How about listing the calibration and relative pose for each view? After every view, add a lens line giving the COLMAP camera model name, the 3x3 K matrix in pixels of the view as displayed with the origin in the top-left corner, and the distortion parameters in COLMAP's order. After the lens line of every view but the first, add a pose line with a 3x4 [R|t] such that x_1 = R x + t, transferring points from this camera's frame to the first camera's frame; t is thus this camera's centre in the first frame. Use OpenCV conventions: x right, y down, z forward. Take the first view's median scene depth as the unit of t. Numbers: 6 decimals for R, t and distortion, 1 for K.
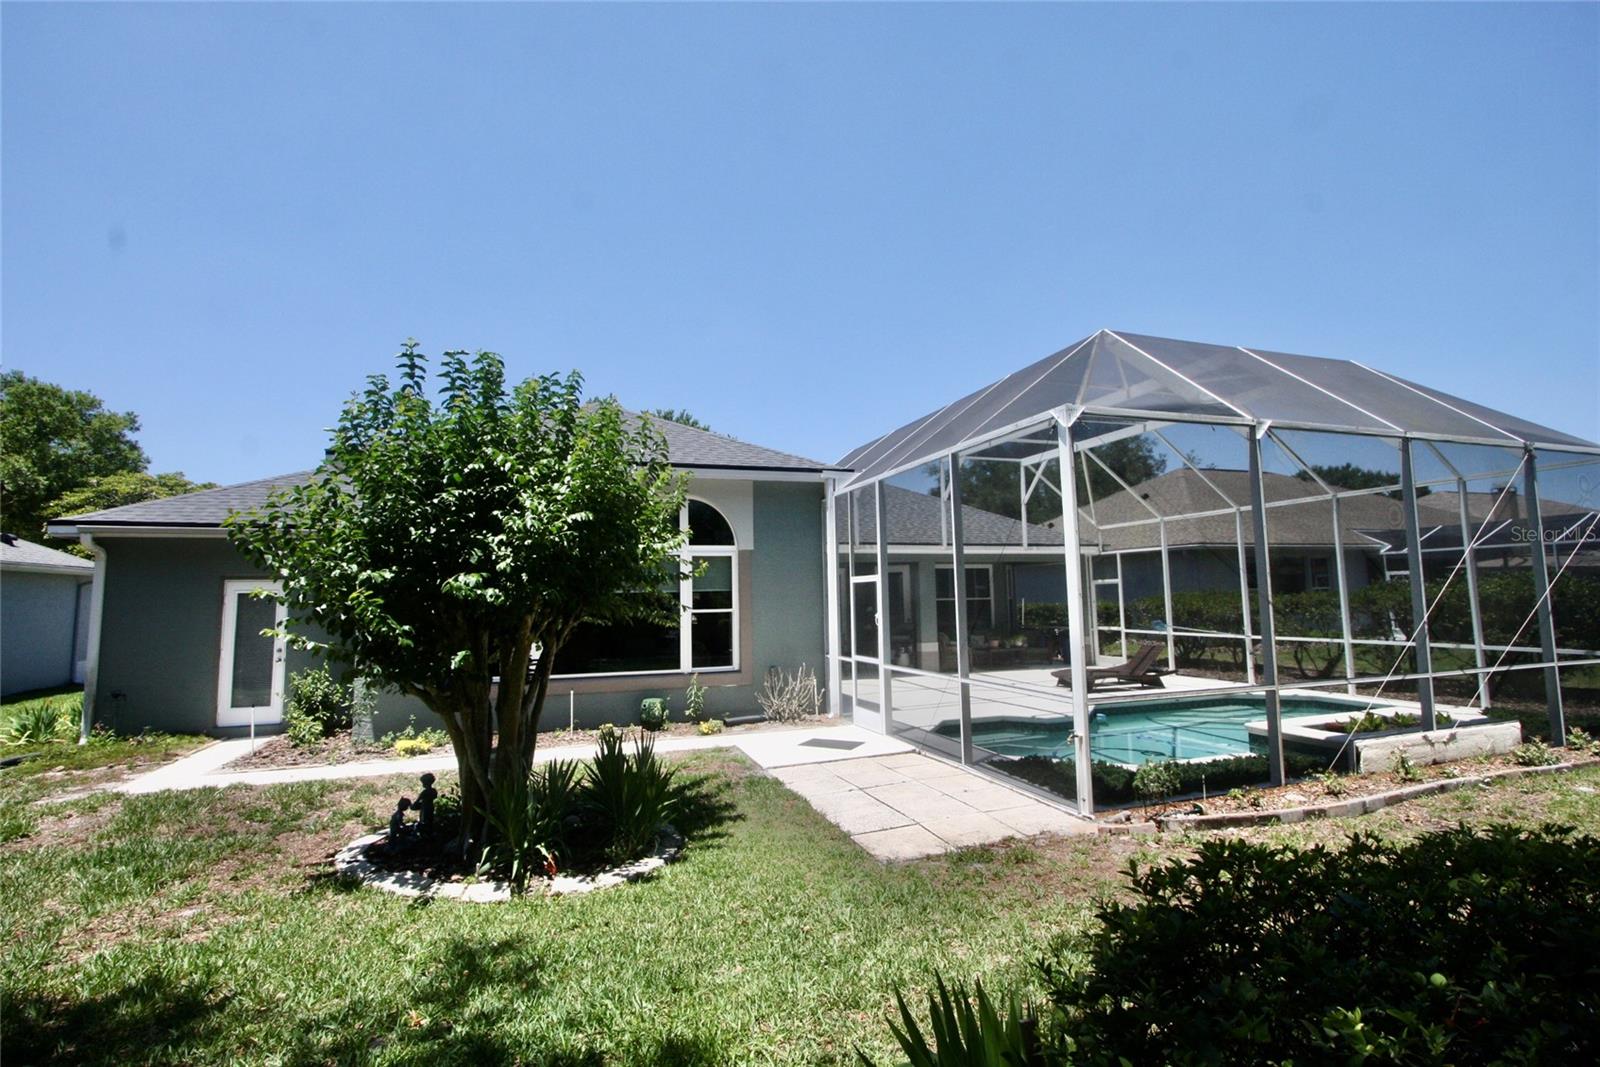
lens RADIAL K [[739.5, 0, 800.0], [0, 739.5, 533.5], [0, 0, 1]] dist [-0.016957, 0.000334]
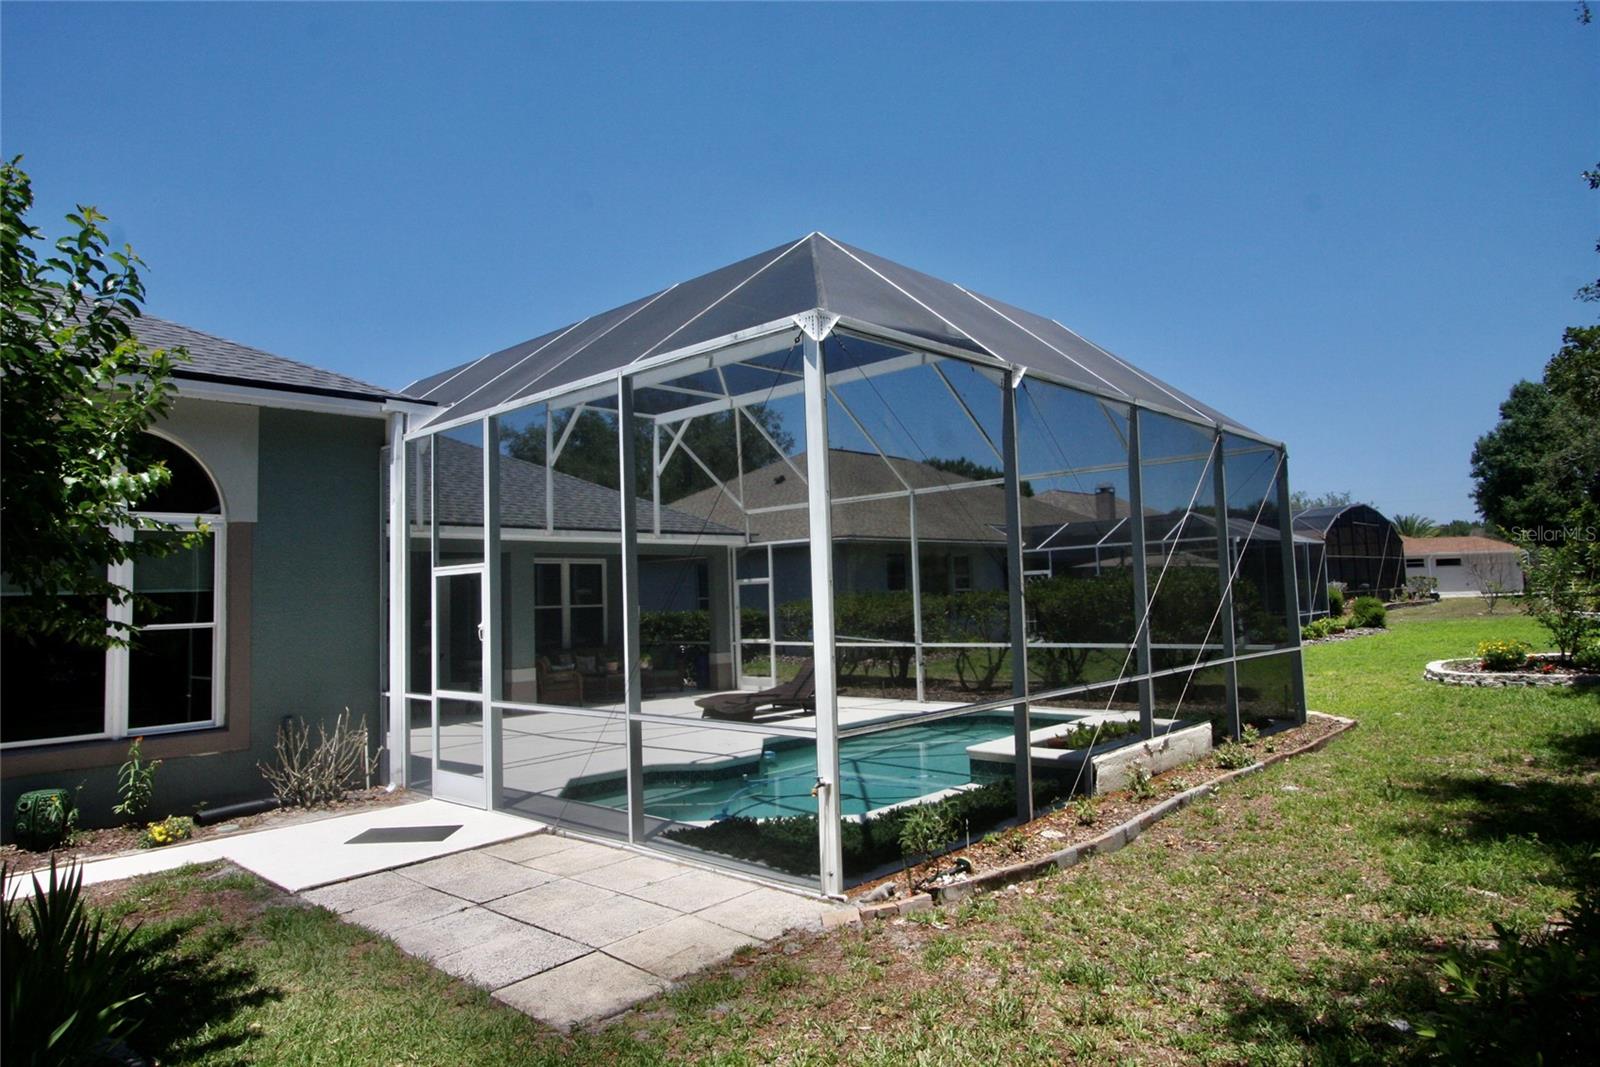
lens RADIAL K [[973.9, 0, 798.9], [0, 973.9, 522.8], [0, 0, 1]] dist [-0.023784, 0.017656]
pose [[0.882190, 0.025577, 0.470198, -0.064218], [-0.023598, 0.999670, -0.010103, 0.028716], [-0.470302, -0.002183, 0.882503, 0.152556]]
